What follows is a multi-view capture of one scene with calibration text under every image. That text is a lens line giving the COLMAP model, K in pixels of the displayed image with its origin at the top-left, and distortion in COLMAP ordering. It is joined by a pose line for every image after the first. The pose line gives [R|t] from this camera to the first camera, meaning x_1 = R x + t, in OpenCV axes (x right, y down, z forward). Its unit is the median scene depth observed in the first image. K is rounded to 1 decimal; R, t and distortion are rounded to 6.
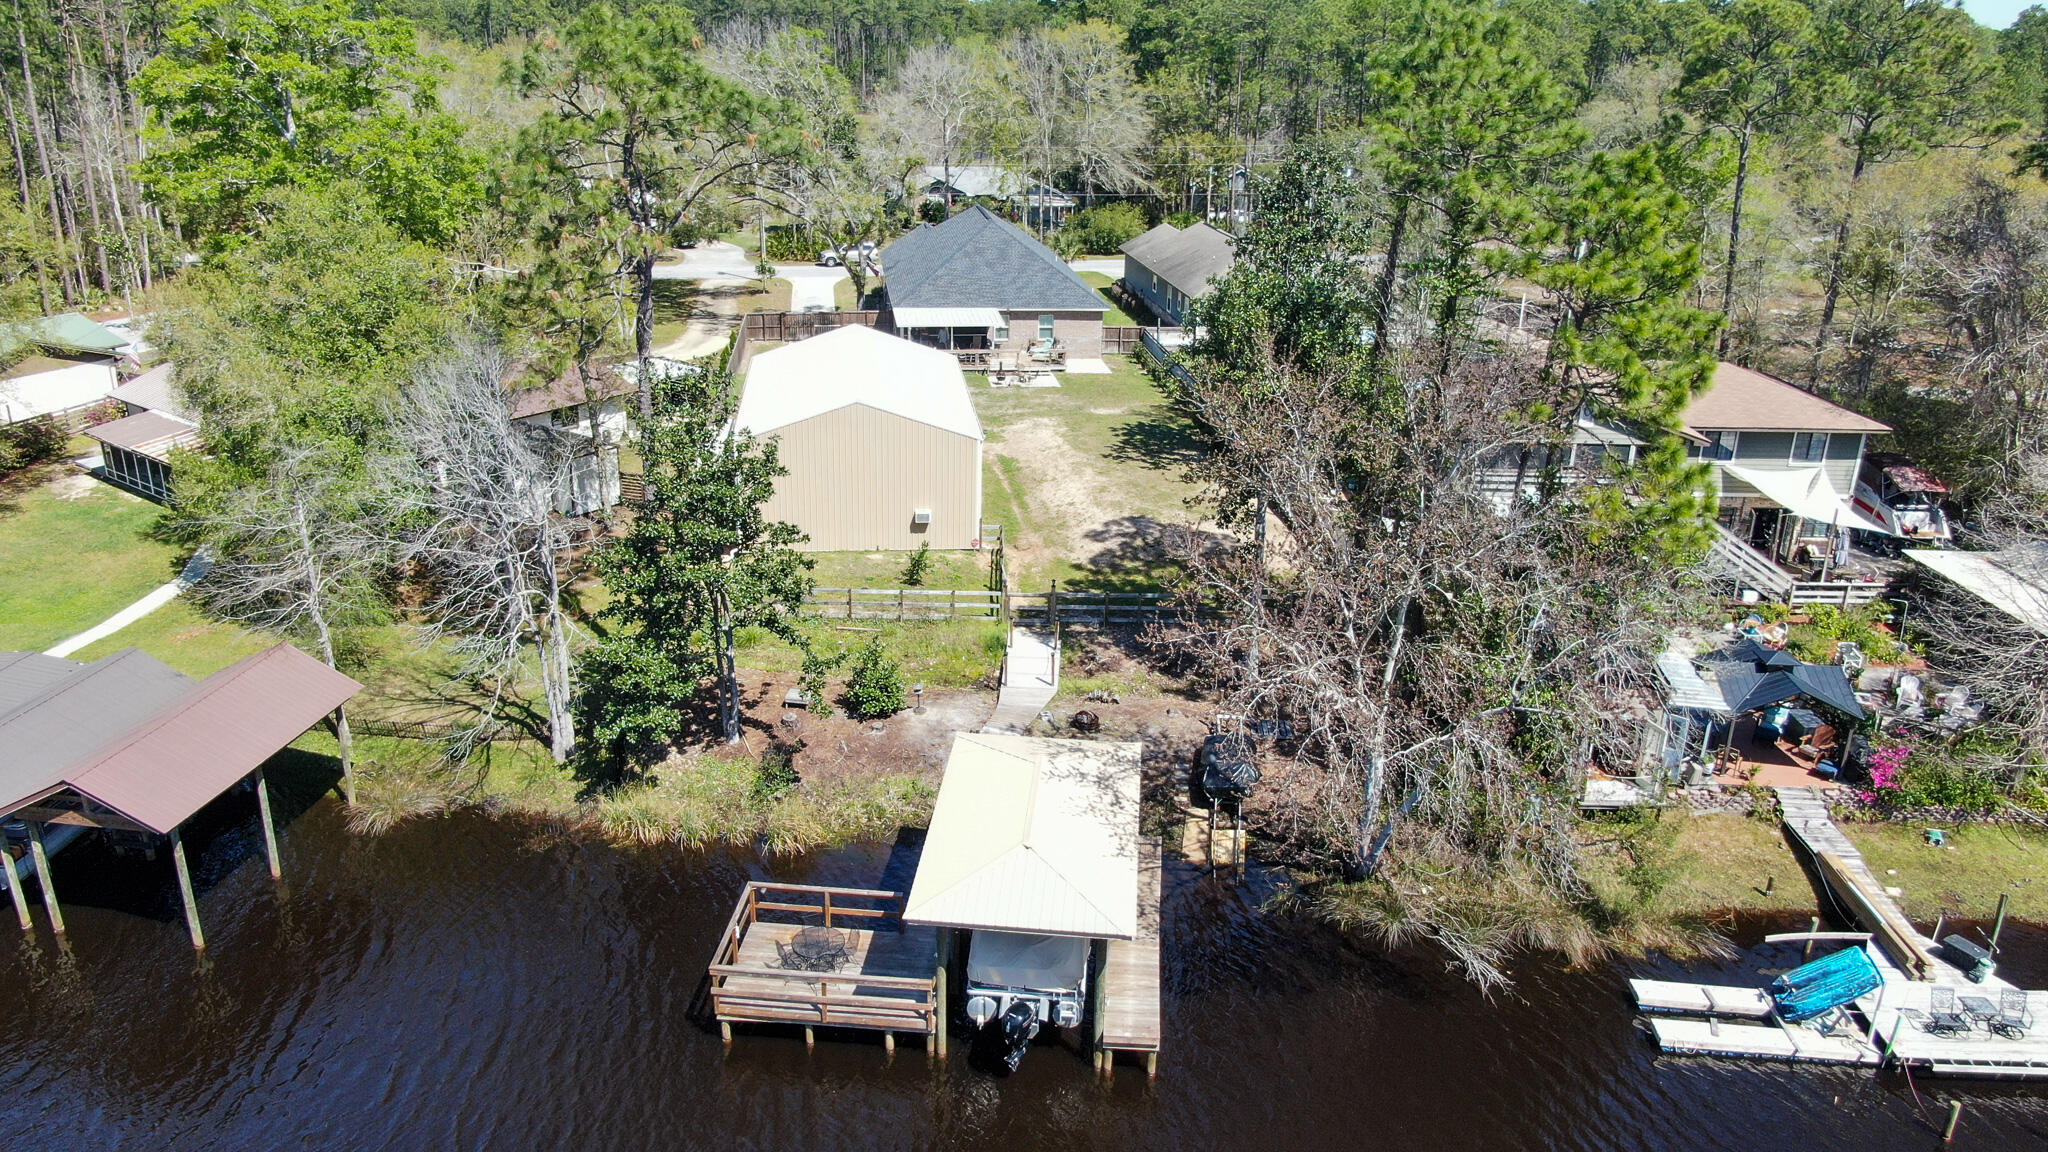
lens RADIAL K [[1471.9, 0, 1024.0], [0, 1471.9, 576.0], [0, 0, 1]] dist [-0.034591, 0.026556]
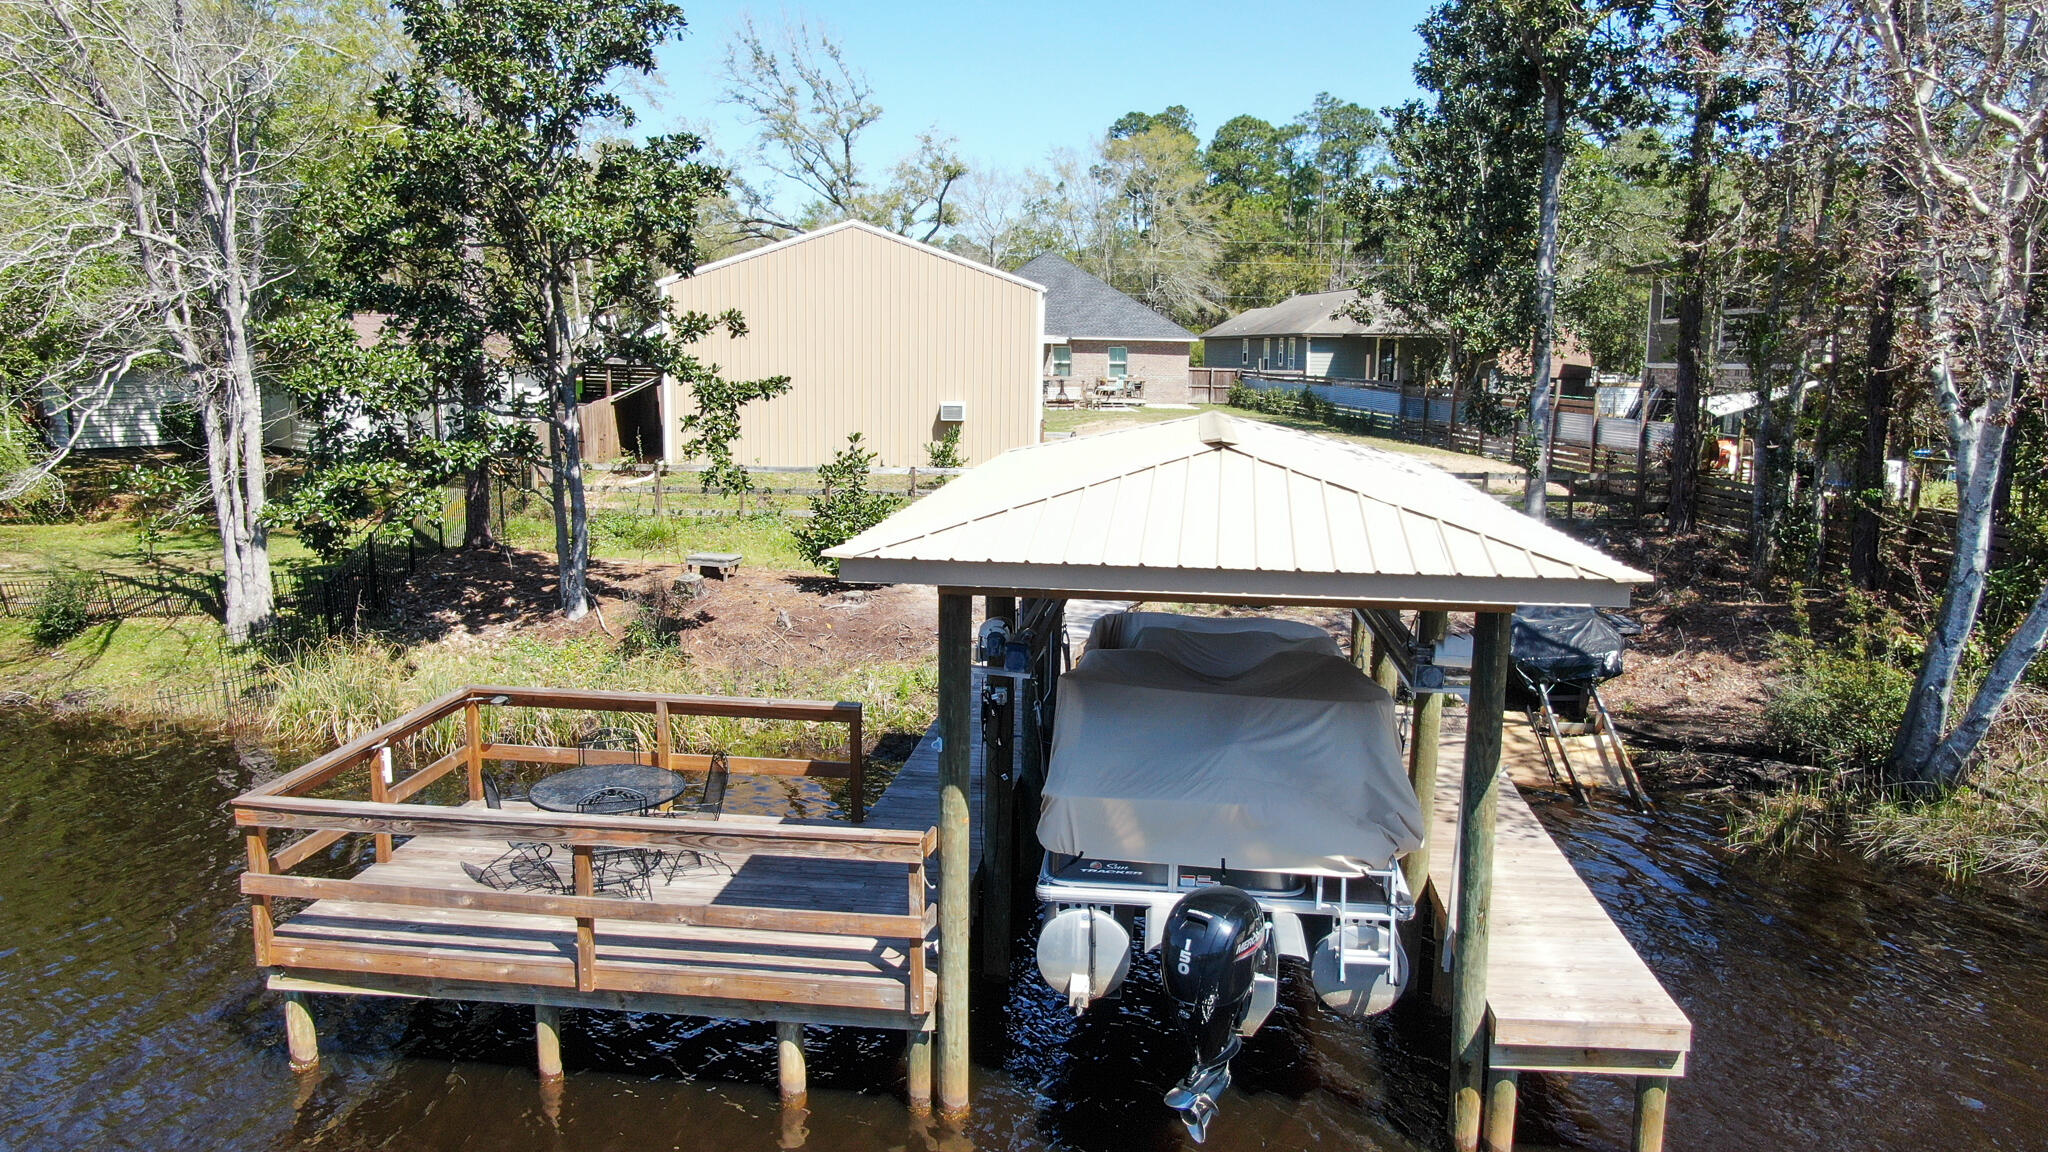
lens RADIAL K [[1471.9, 0, 1024.0], [0, 1471.9, 576.0], [0, 0, 1]] dist [-0.034591, 0.026556]
pose [[0.999532, -0.004129, -0.030315, -0.031360], [-0.002157, 0.978880, -0.204423, 0.279809], [0.030519, 0.204393, 0.978413, 0.672019]]
